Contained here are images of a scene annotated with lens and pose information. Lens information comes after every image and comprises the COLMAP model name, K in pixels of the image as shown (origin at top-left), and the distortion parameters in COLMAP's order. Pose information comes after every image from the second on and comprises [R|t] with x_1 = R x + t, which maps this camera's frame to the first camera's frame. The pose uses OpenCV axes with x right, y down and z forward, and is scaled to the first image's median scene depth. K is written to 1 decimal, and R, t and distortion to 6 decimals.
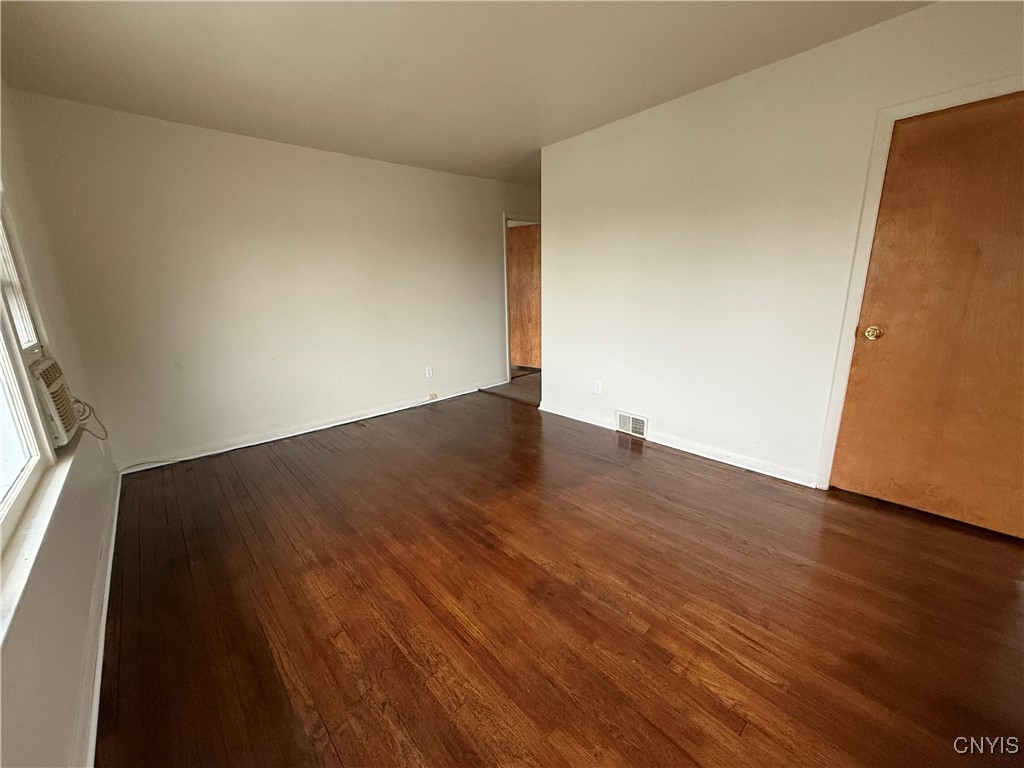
lens RADIAL K [[405.7, 0, 509.0], [0, 405.7, 383.6], [0, 0, 1]] dist [0.001143, 0.000086]
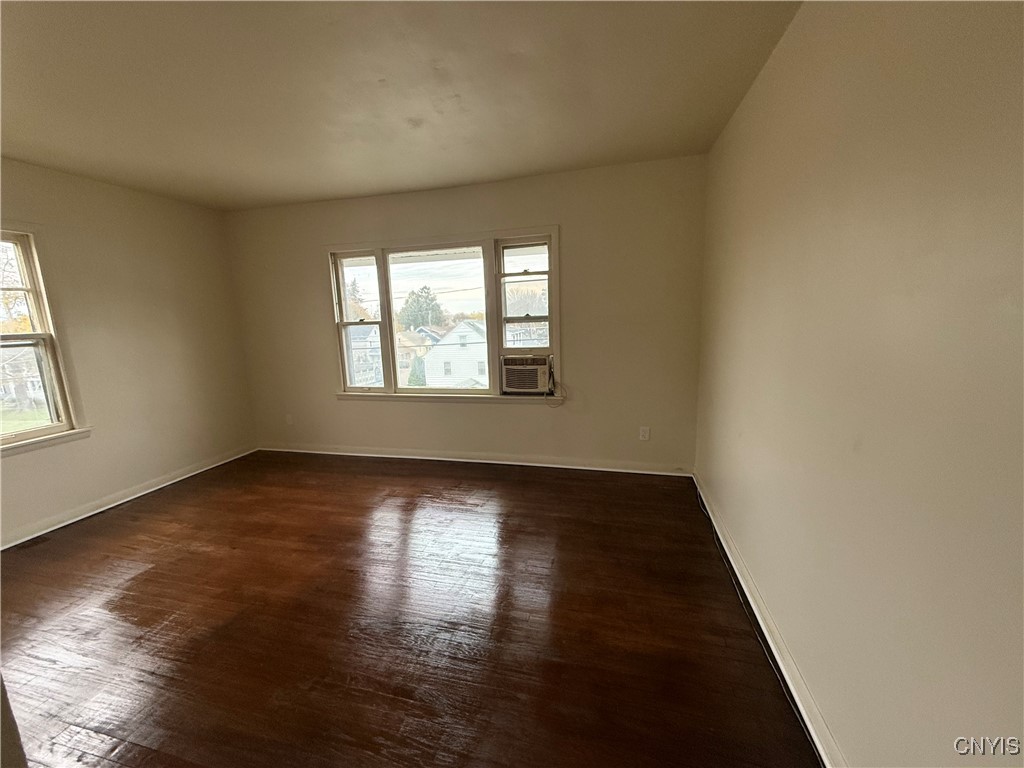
lens RADIAL K [[405.7, 0, 509.0], [0, 405.7, 383.6], [0, 0, 1]] dist [0.001143, 0.000086]
pose [[-0.828736, 0.145223, -0.540469, 0.072919], [-0.081779, 0.923953, 0.373661, -0.695482], [0.553632, 0.353866, -0.753837, 2.584650]]
